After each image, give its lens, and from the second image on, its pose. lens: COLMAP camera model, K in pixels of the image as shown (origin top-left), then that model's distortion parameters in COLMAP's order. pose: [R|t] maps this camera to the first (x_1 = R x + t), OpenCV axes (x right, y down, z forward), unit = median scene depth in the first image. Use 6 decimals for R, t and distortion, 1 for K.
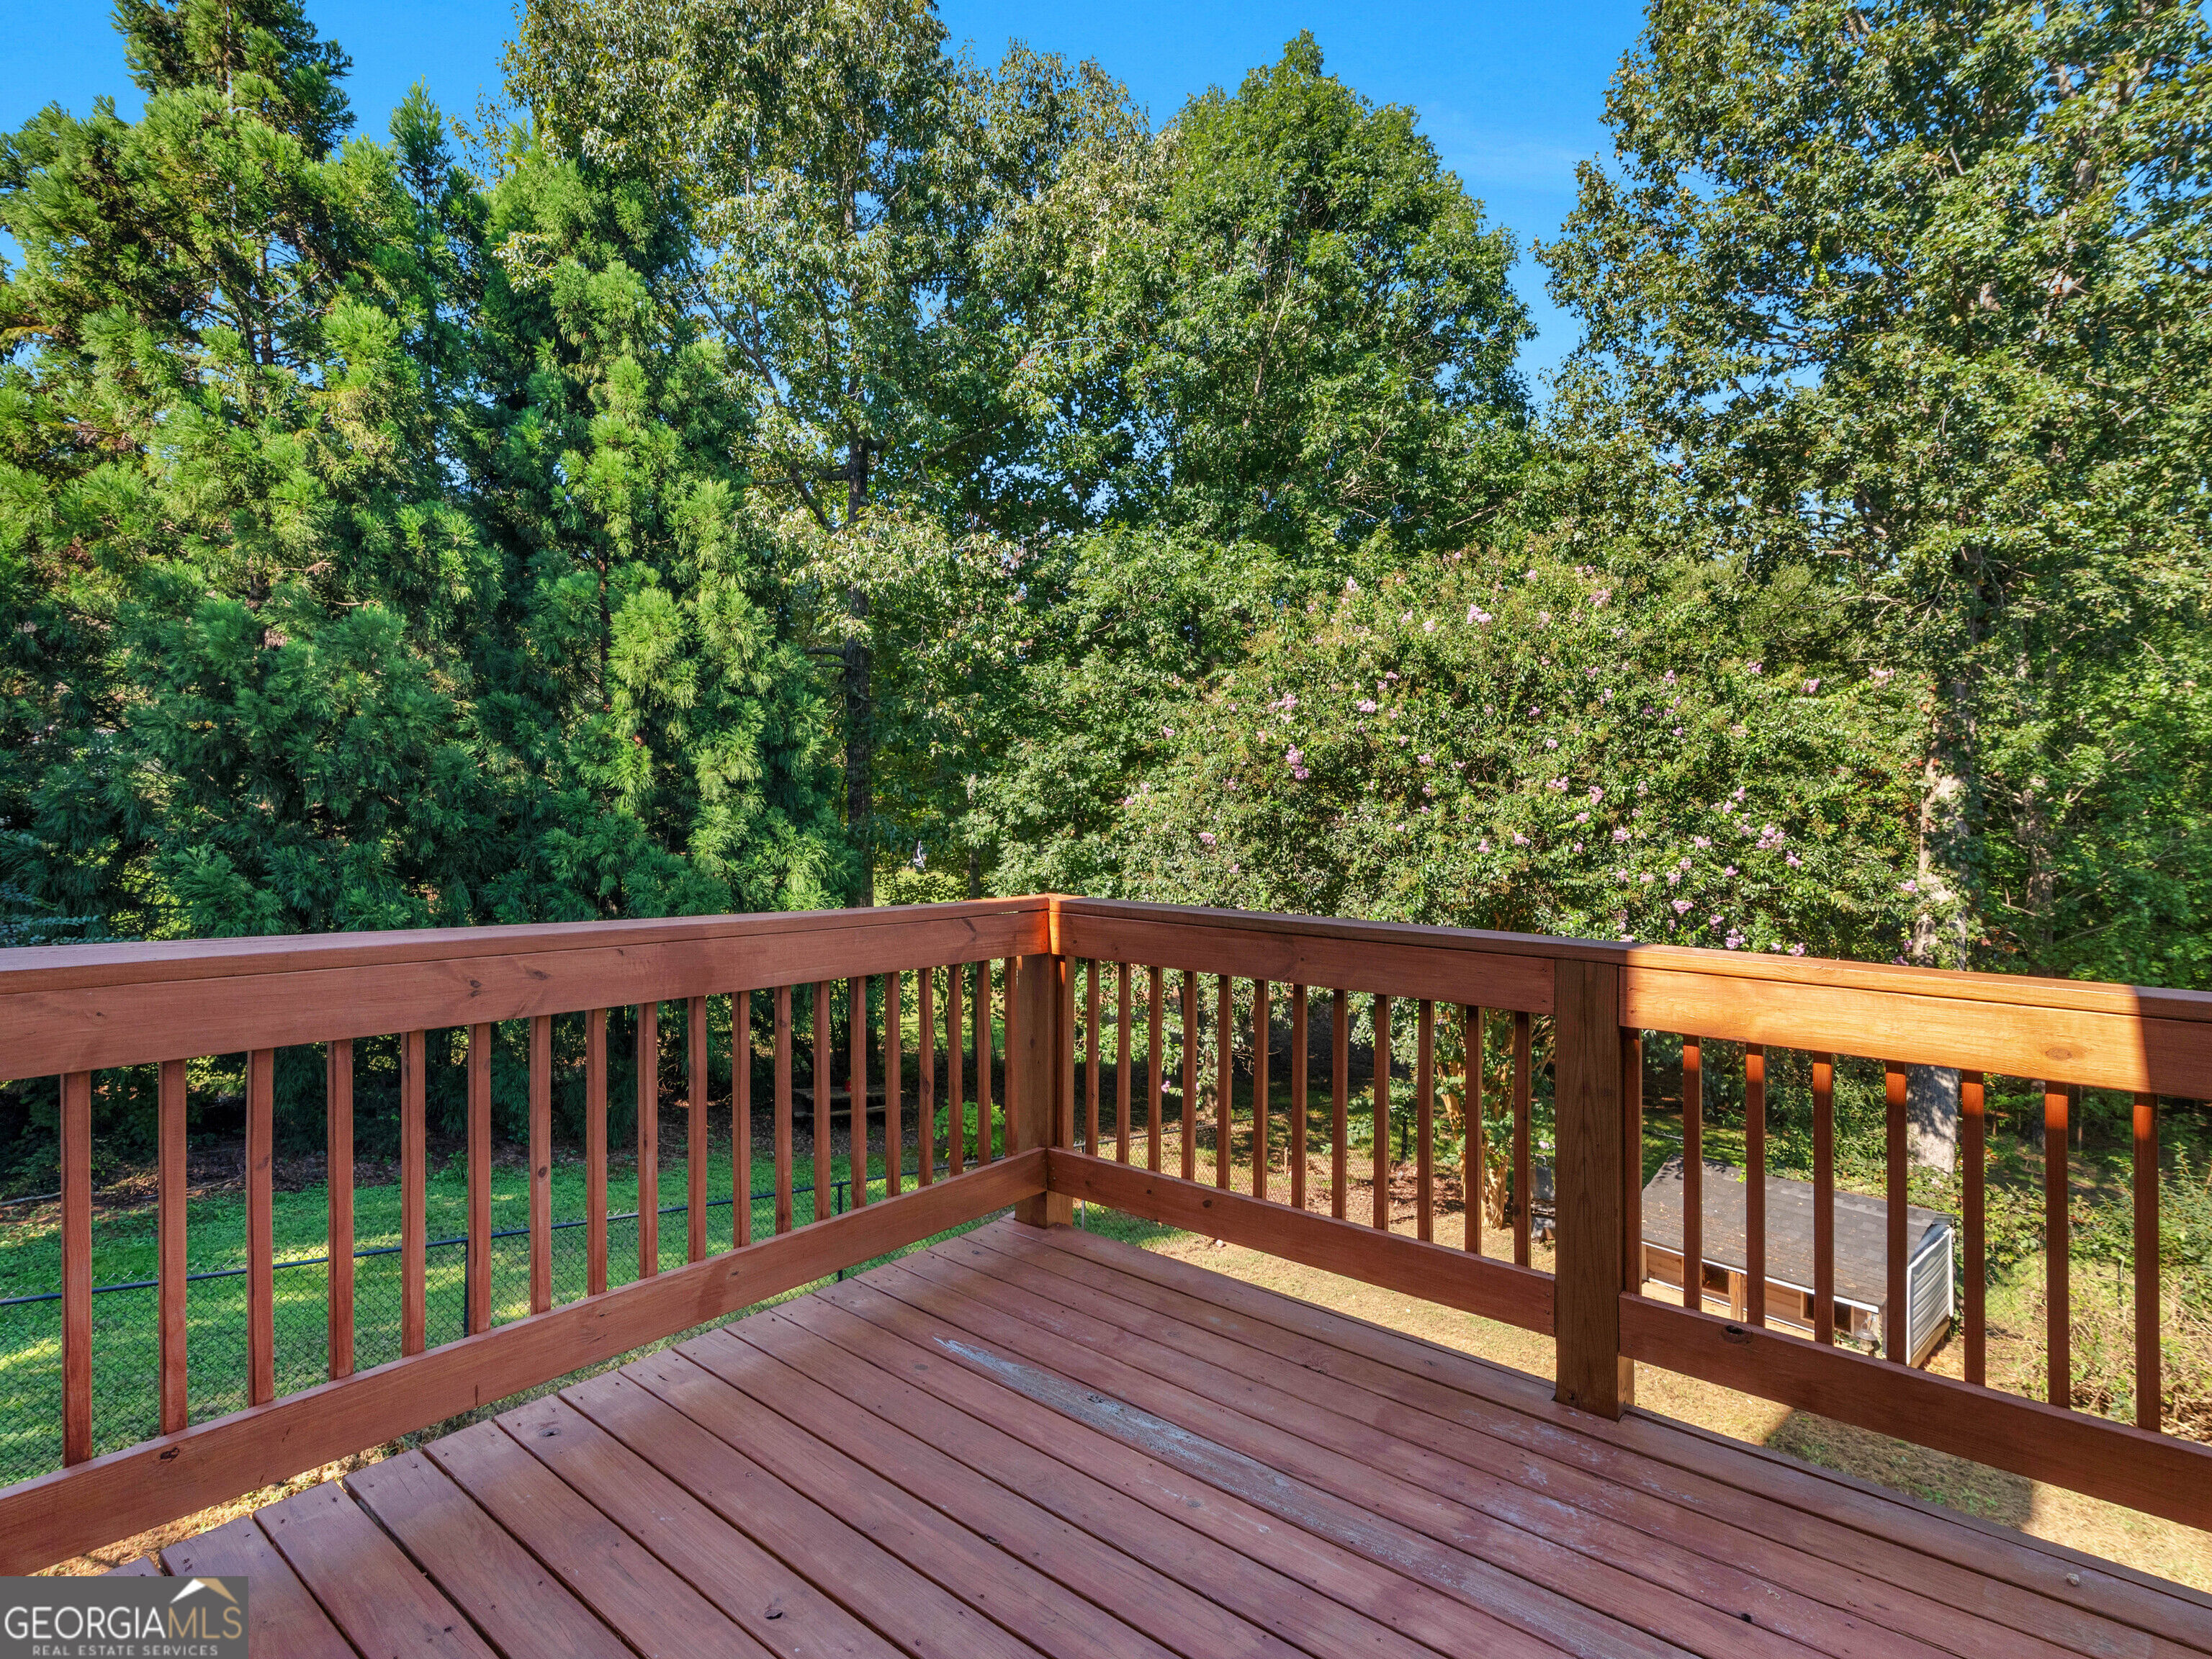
lens RADIAL K [[1120.1, 0, 1084.2], [0, 1120.1, 819.3], [0, 0, 1]] dist [0.015470, 0.001247]
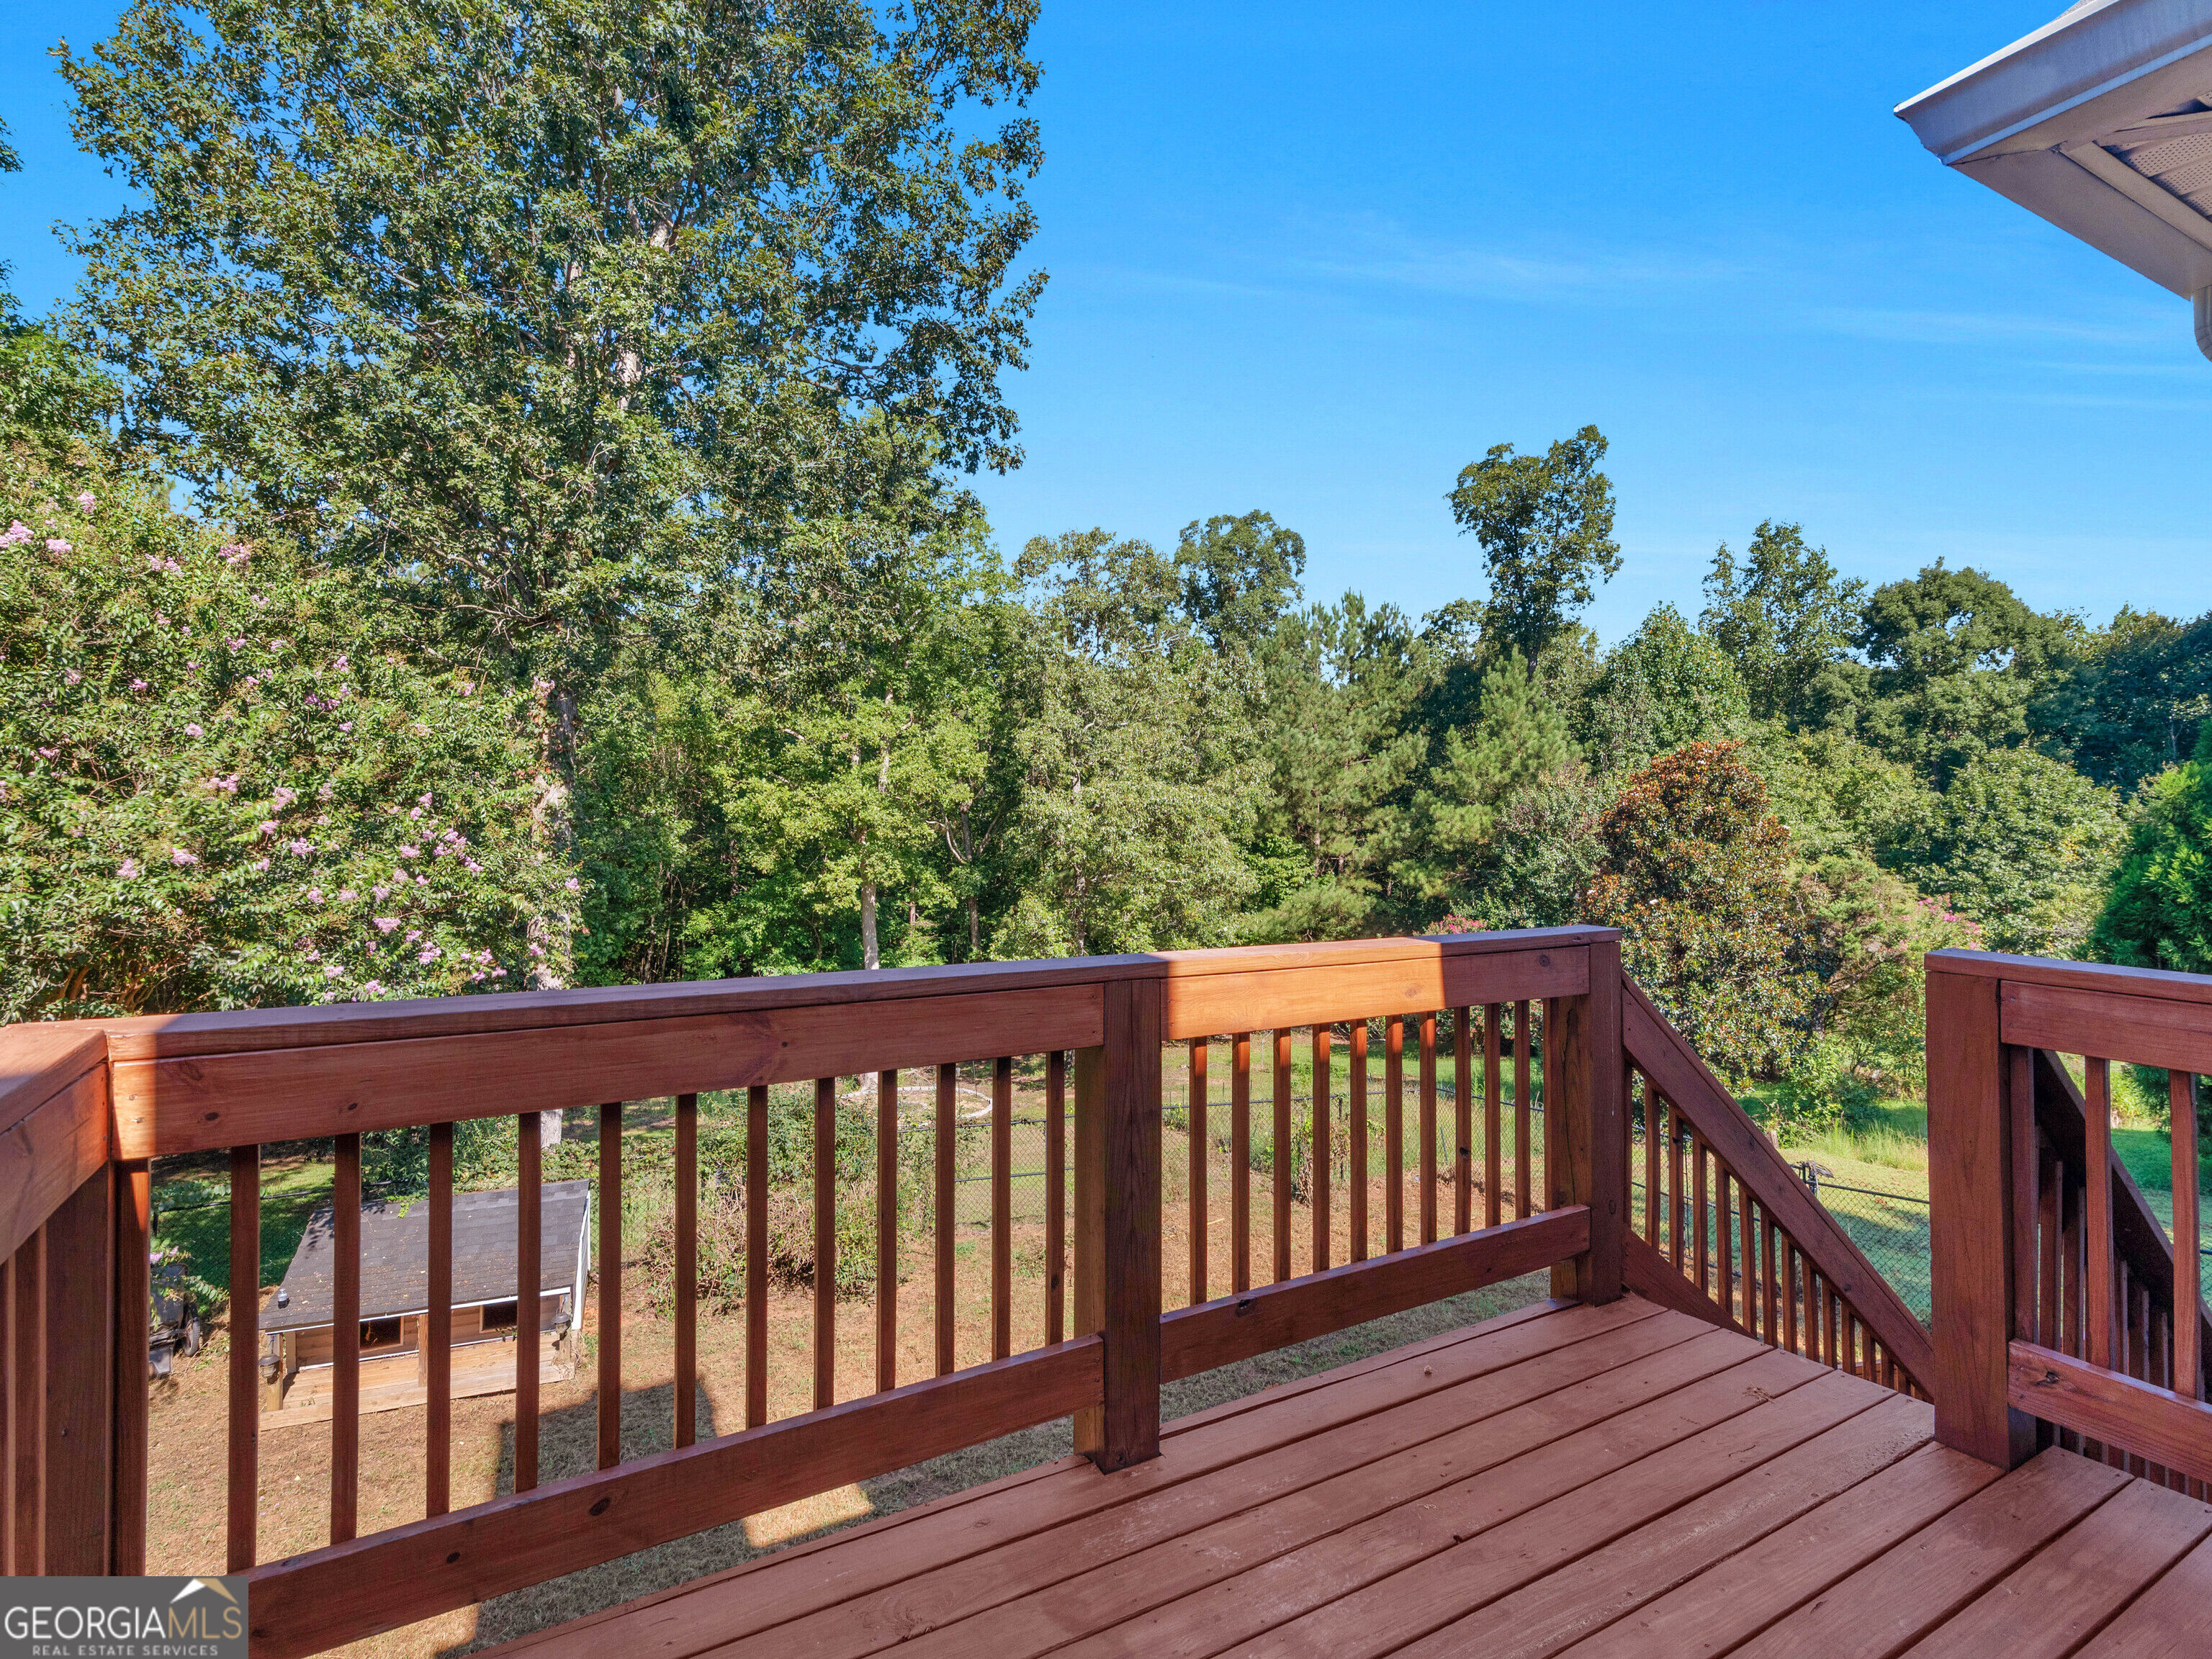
lens RADIAL K [[1120.1, 0, 1096.5], [0, 1120.1, 821.8], [0, 0, 1]] dist [0.015470, 0.001247]
pose [[0.351895, -0.012300, 0.935959, -0.091245], [0.014495, 0.999865, 0.007691, -0.002142], [-0.935927, 0.010860, 0.352026, 0.149724]]
